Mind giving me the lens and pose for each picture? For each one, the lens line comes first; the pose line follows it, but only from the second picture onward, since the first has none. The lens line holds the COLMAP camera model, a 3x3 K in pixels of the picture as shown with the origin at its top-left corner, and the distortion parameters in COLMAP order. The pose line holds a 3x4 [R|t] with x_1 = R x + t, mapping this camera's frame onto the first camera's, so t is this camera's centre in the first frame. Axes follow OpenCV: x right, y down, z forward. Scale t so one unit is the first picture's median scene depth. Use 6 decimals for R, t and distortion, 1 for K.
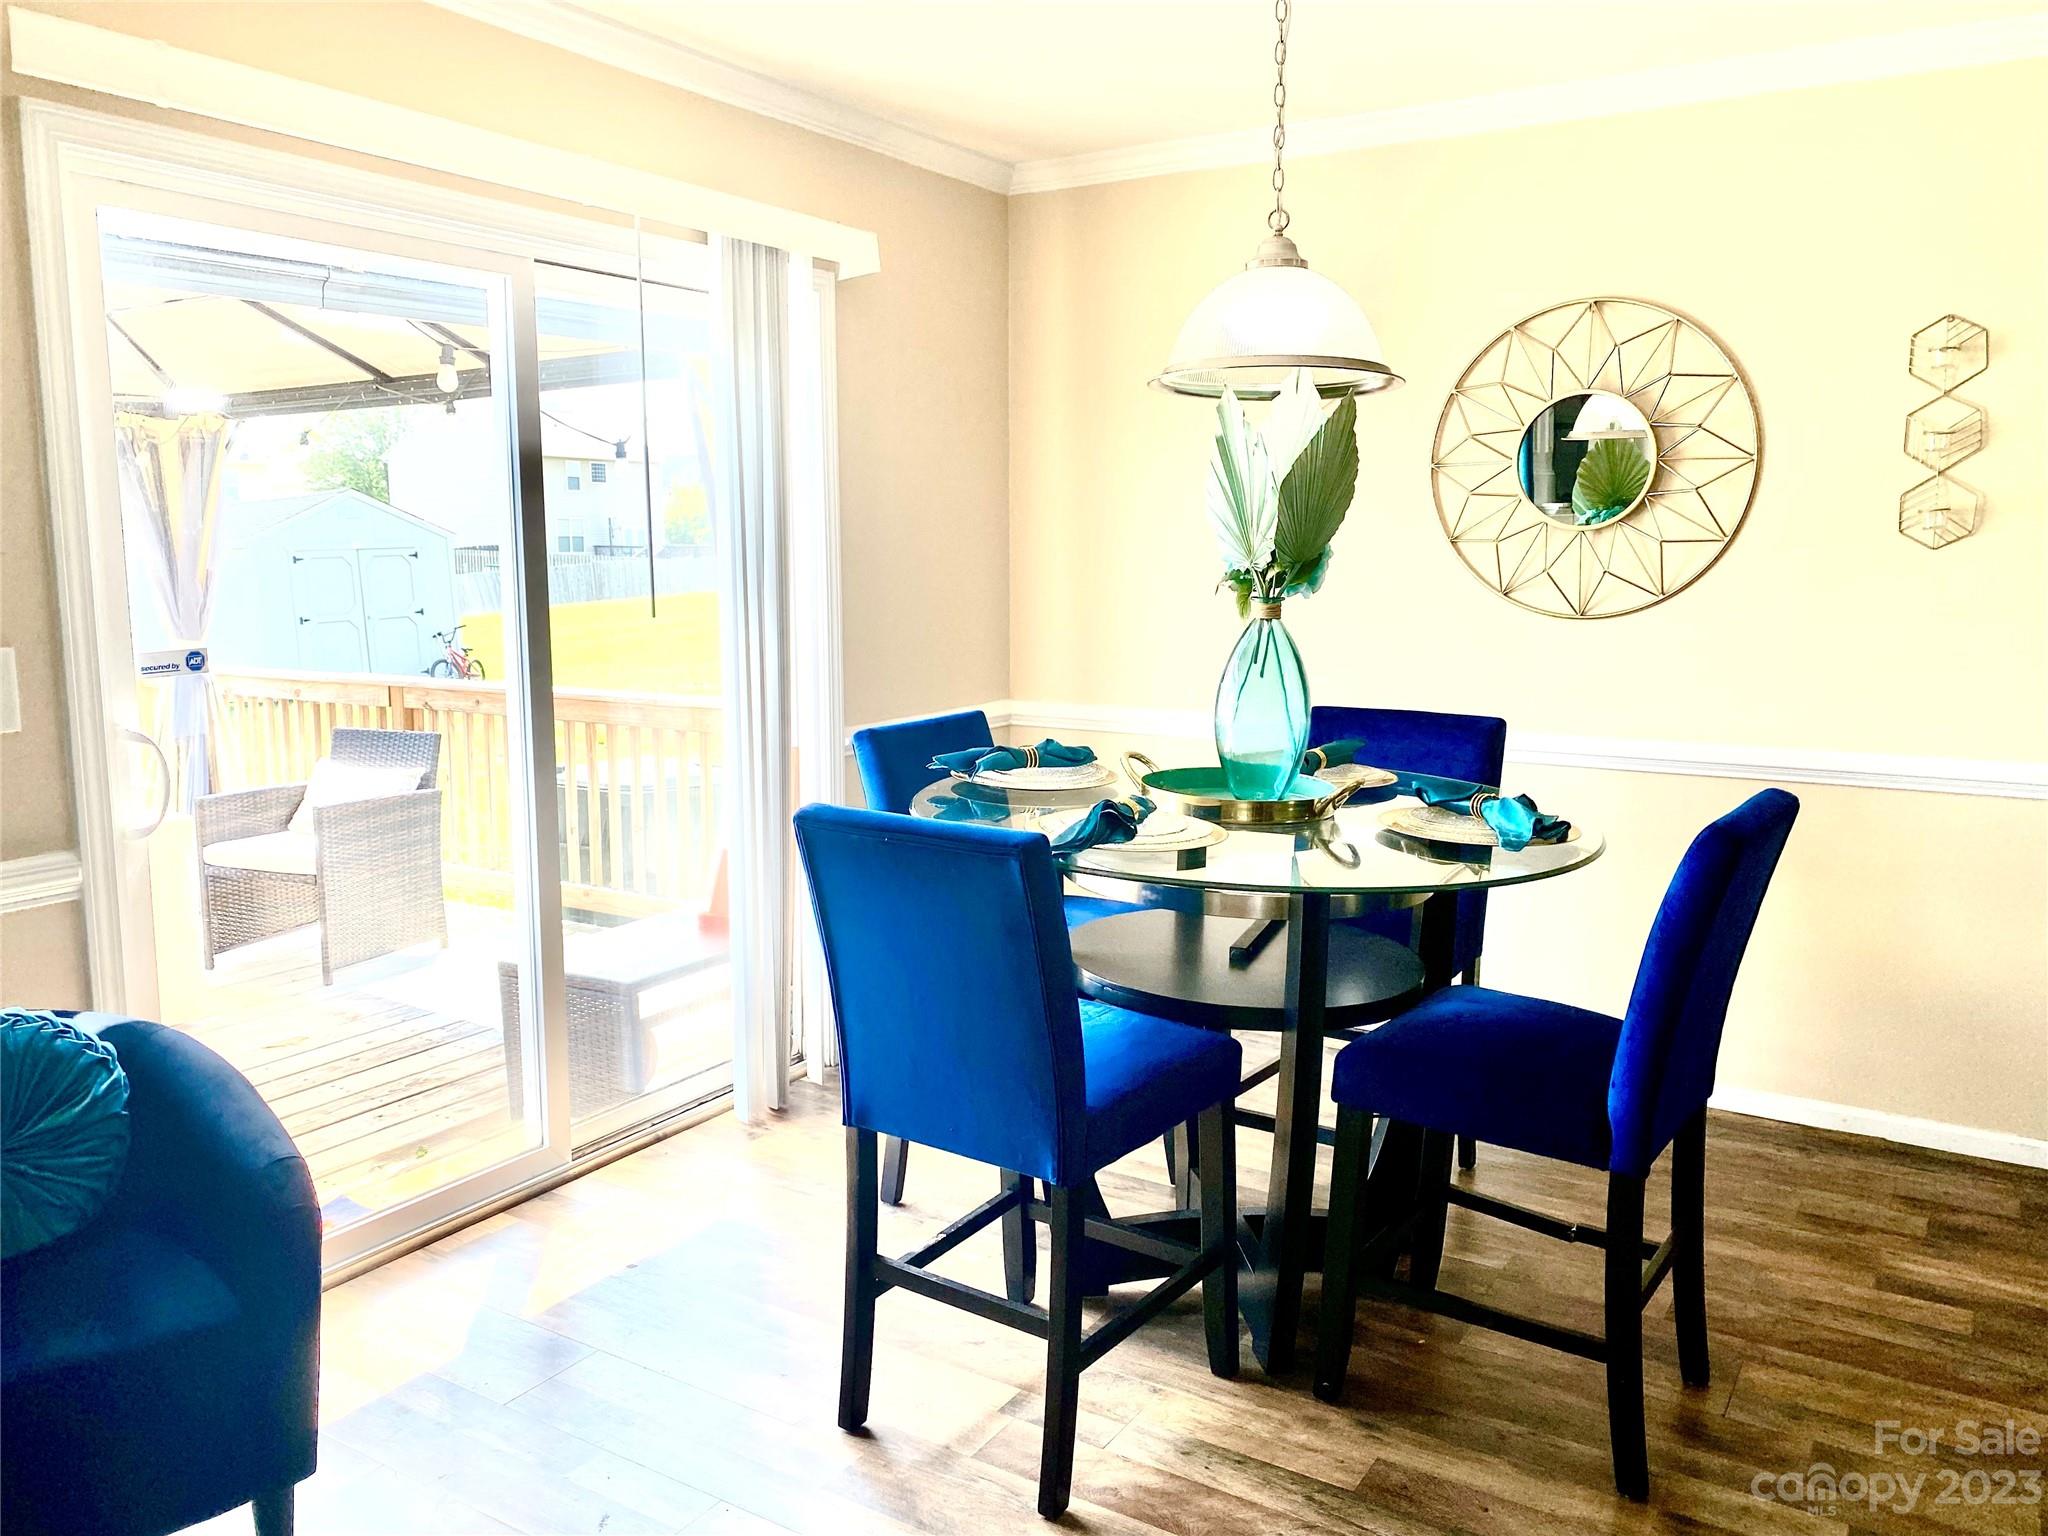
lens RADIAL K [[1582.3, 0, 1026.7], [0, 1582.3, 733.7], [0, 0, 1]] dist [0.011778, -0.000154]
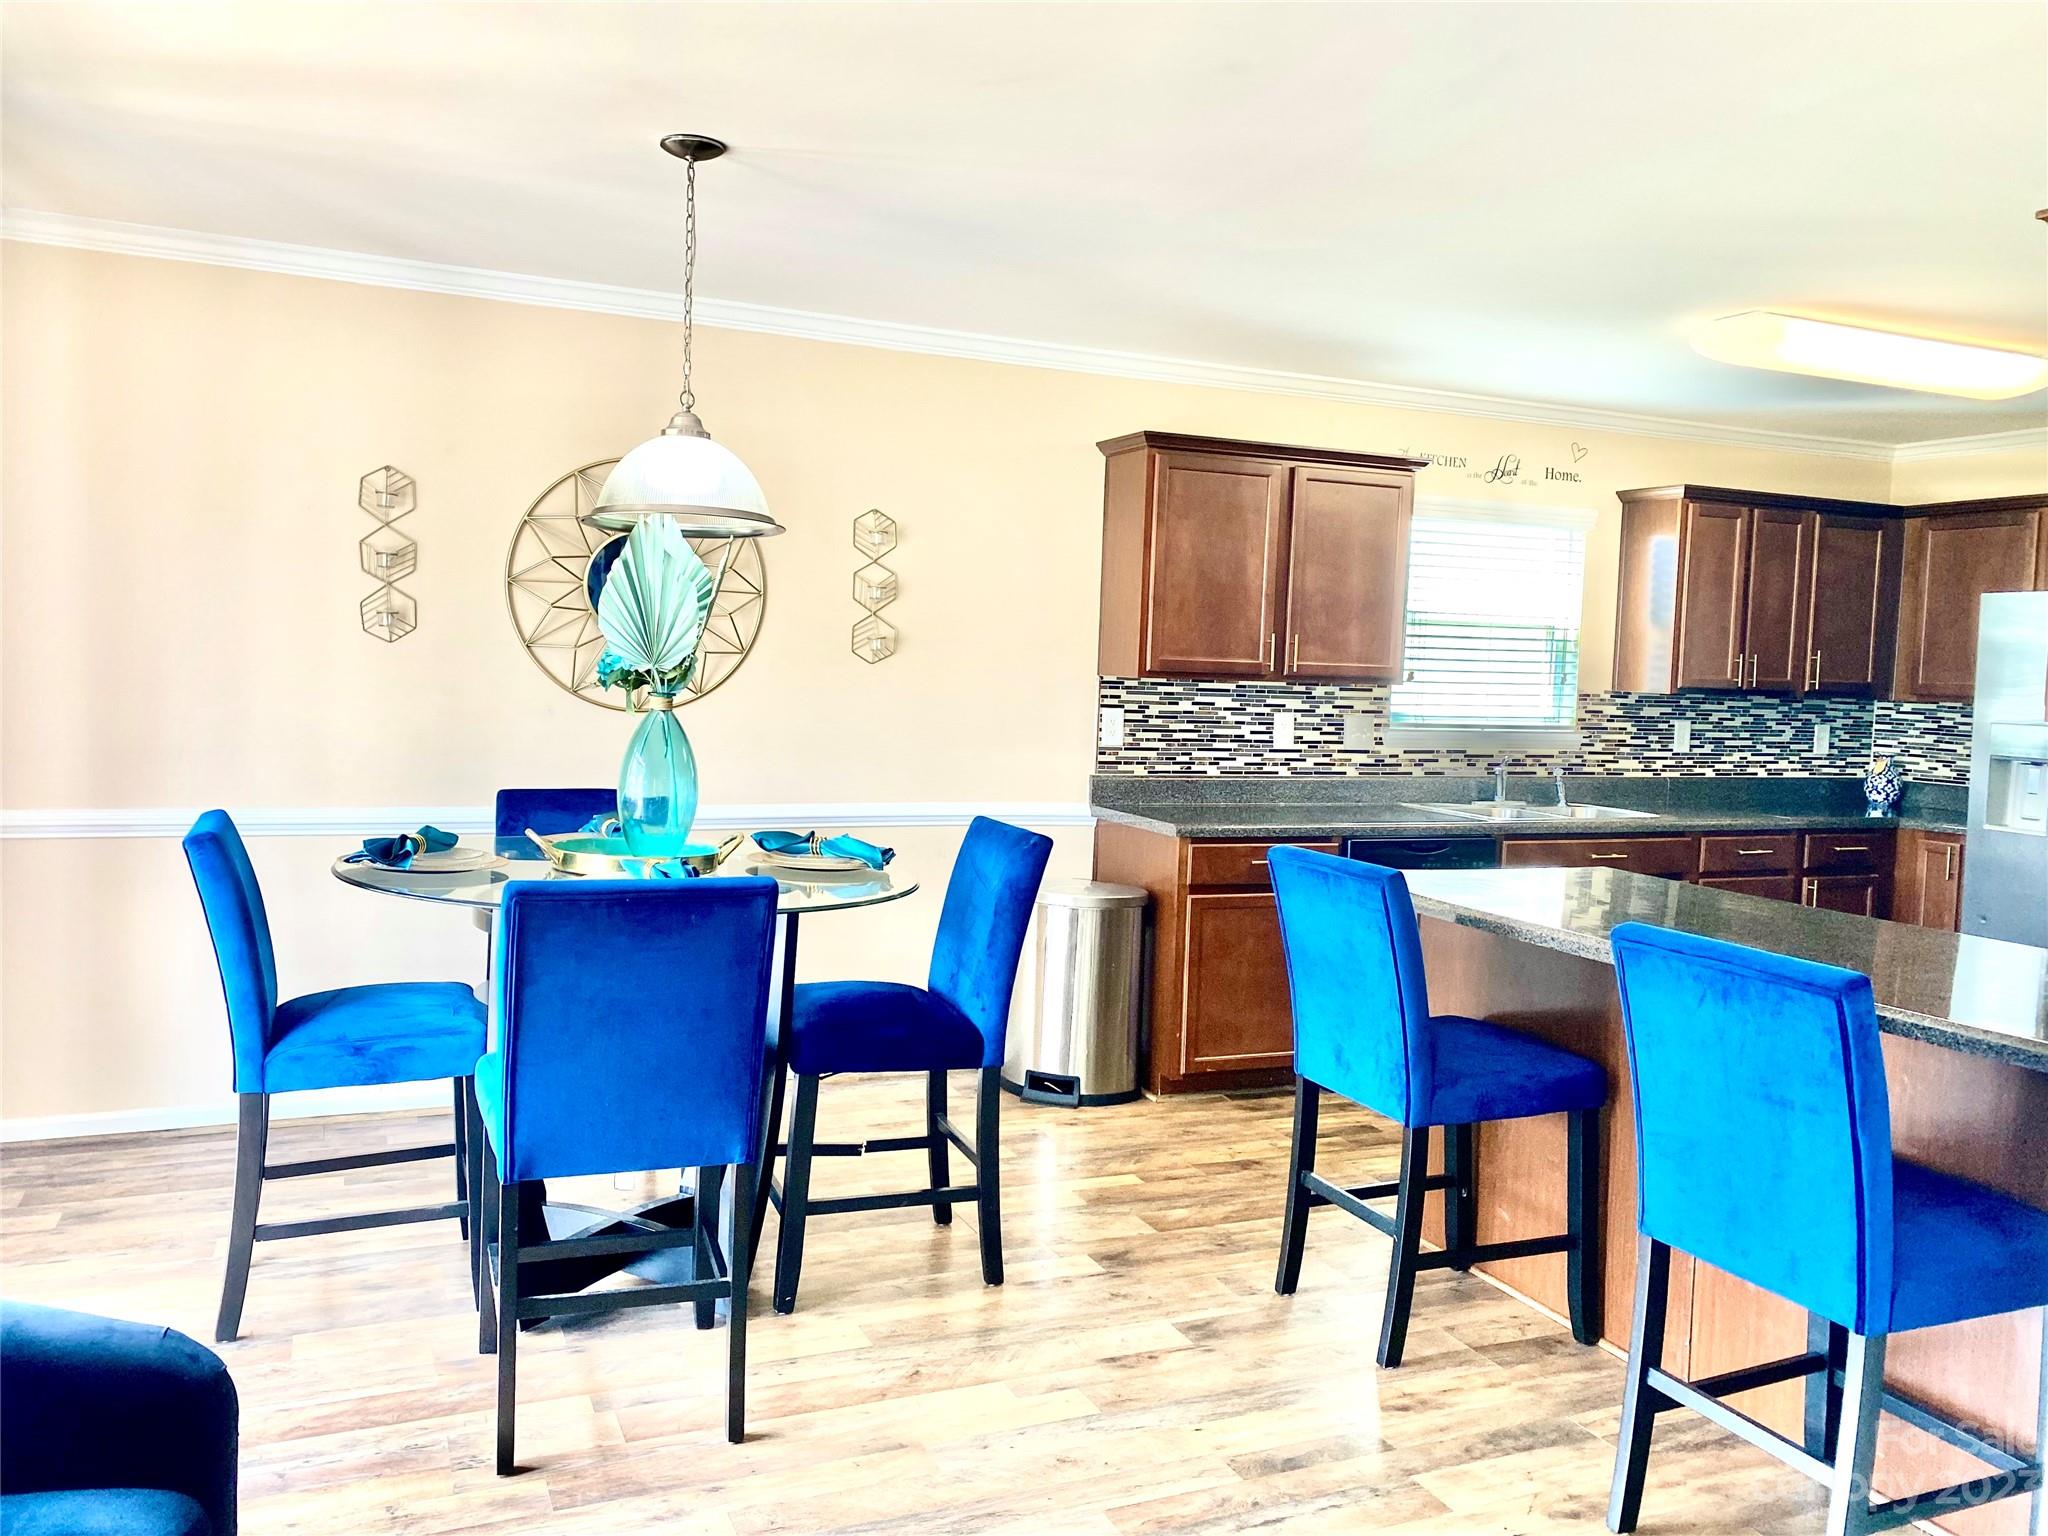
lens RADIAL K [[1587.7, 0, 1034.0], [0, 1587.7, 738.2], [0, 0, 1]] dist [0.062210, -0.080027]
pose [[0.550583, -0.020422, 0.834531, -0.580873], [0.069994, 0.997310, -0.021773, -0.003052], [-0.831841, 0.070400, 0.550531, 0.059192]]
